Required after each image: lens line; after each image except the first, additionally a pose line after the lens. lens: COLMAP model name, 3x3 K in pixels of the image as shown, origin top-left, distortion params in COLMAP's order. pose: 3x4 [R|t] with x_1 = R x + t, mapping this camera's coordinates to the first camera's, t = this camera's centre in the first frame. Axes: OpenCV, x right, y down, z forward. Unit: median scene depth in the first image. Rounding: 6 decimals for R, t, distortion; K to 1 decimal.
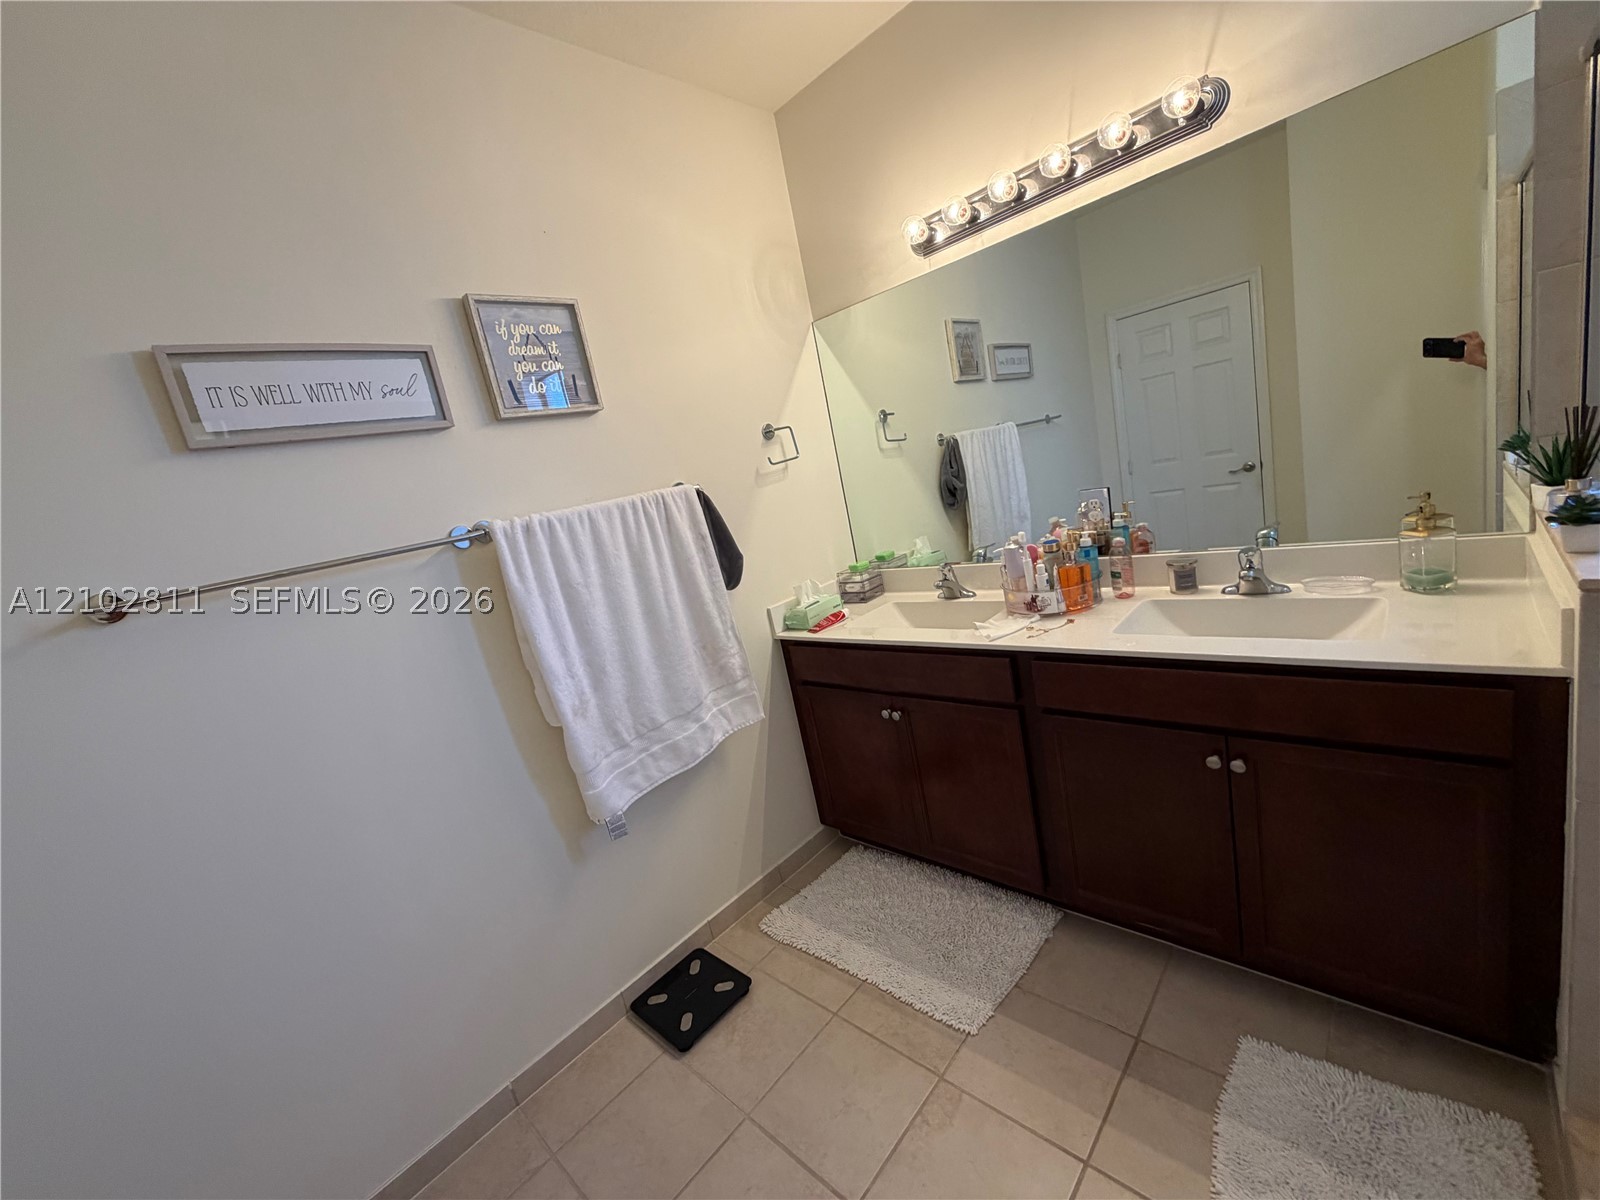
lens RADIAL K [[637.4, 0, 794.9], [0, 637.4, 600.5], [0, 0, 1]] dist [-0.001762, 0.000283]
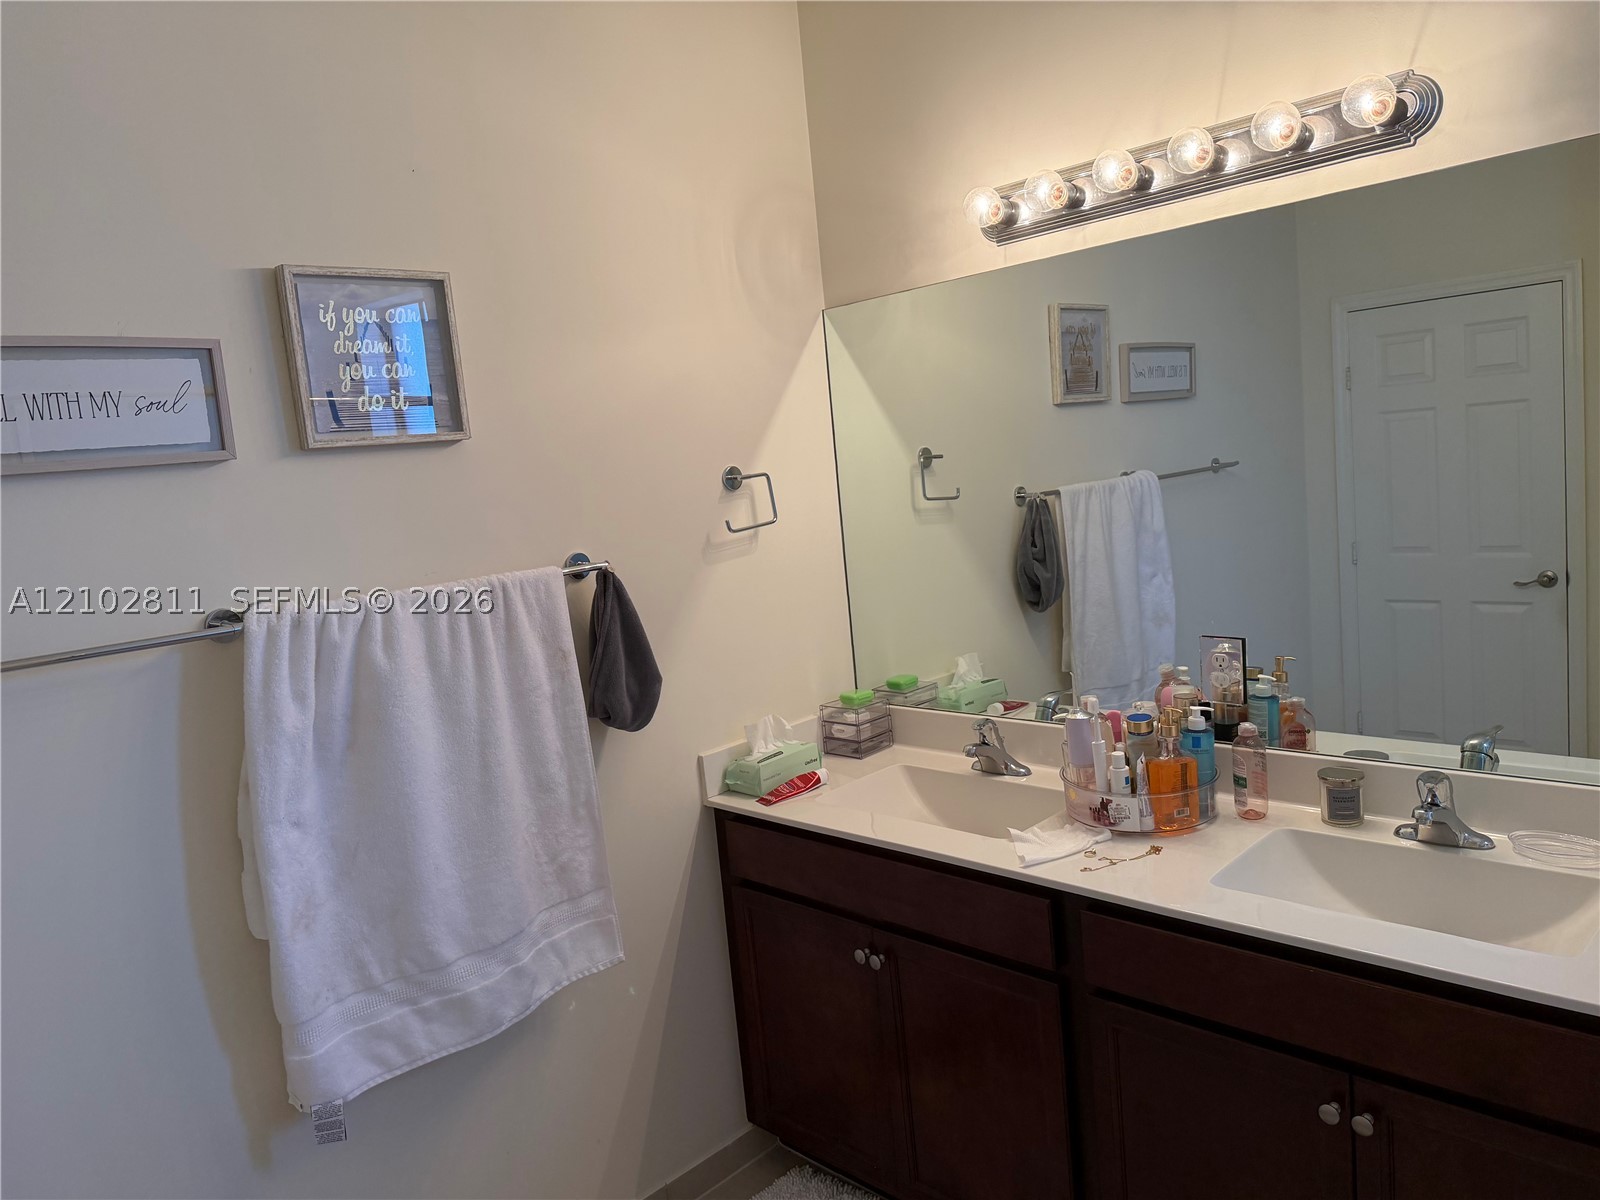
lens RADIAL K [[1125.8, 0, 797.9], [0, 1125.8, 601.4], [0, 0, 1]] dist [0.046293, -0.063833]
pose [[0.993991, 0.109168, -0.007962, 0.054602], [-0.109455, 0.991818, -0.065702, -0.089424], [0.000724, 0.066179, 0.997807, -0.127793]]
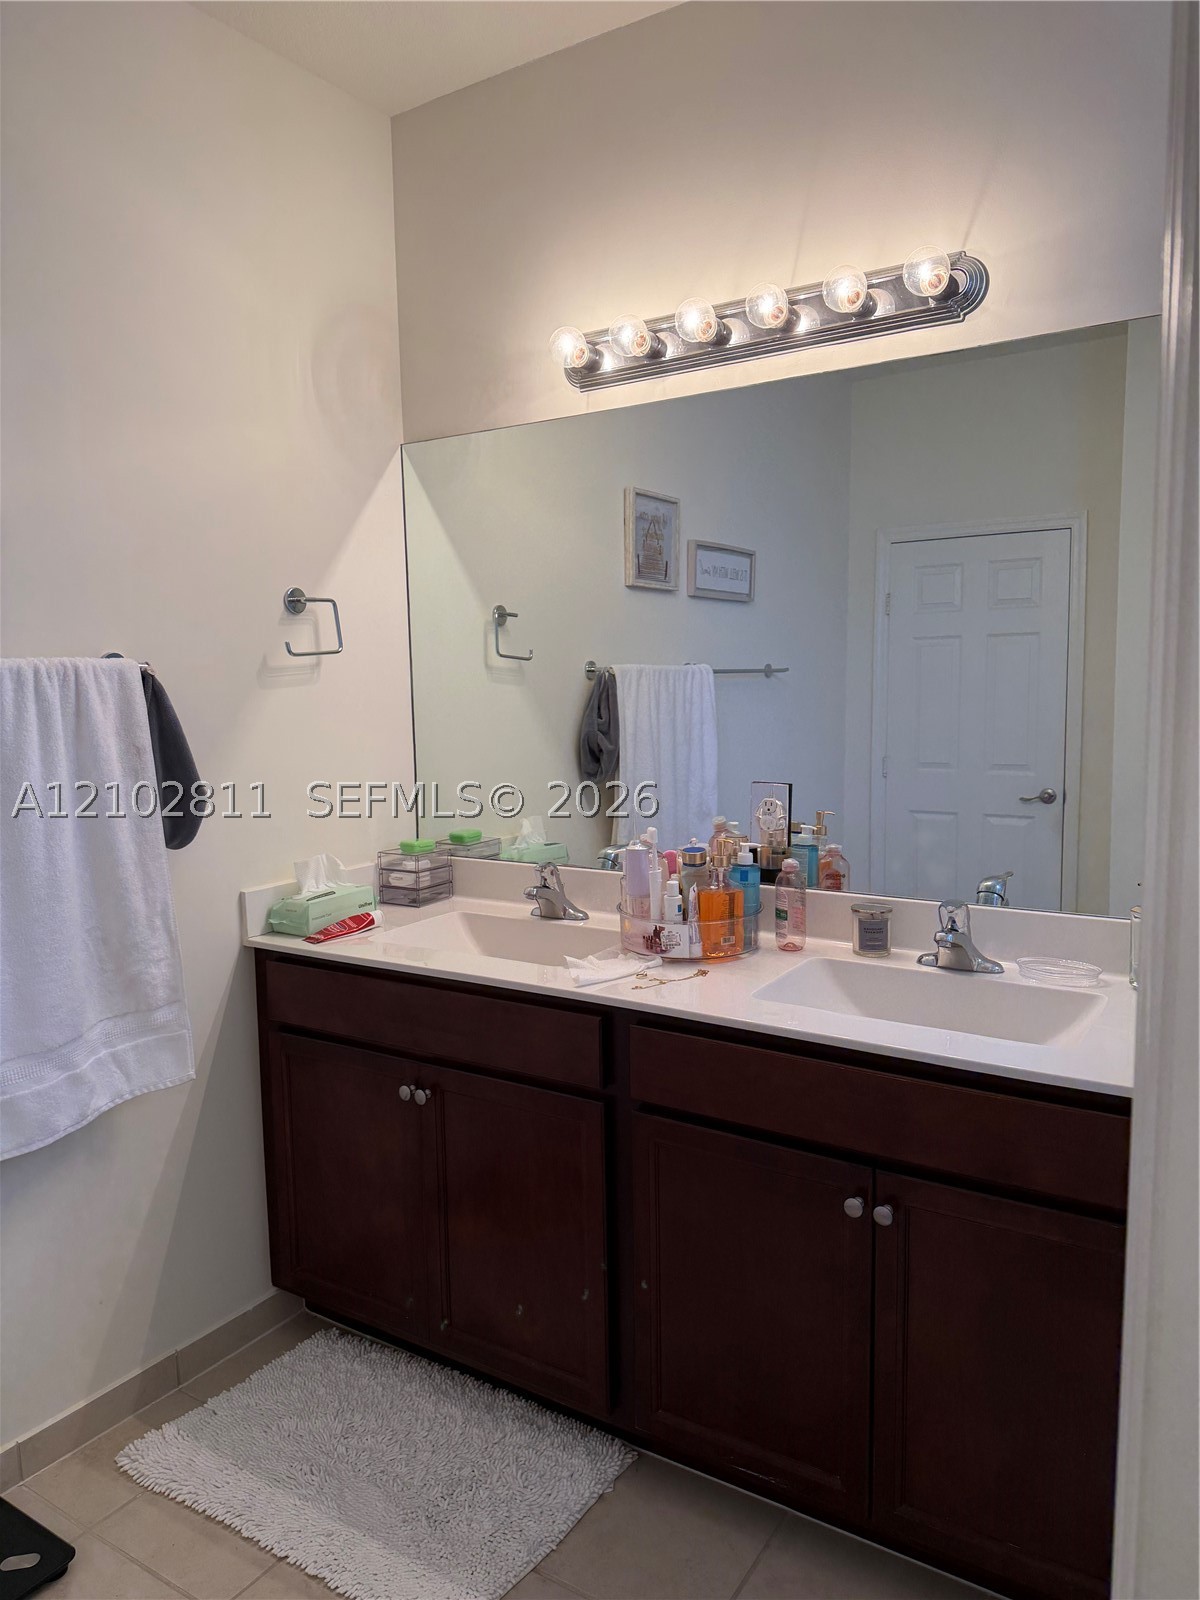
lens RADIAL K [[1125.8, 0, 601.6], [0, 1125.8, 808.1], [0, 0, 1]] dist [0.046293, -0.063833]
pose [[0.966404, 0.163217, 0.198554, 0.068911], [-0.141887, 0.982899, -0.117380, 0.014009], [-0.214317, 0.085264, 0.973036, -0.099342]]
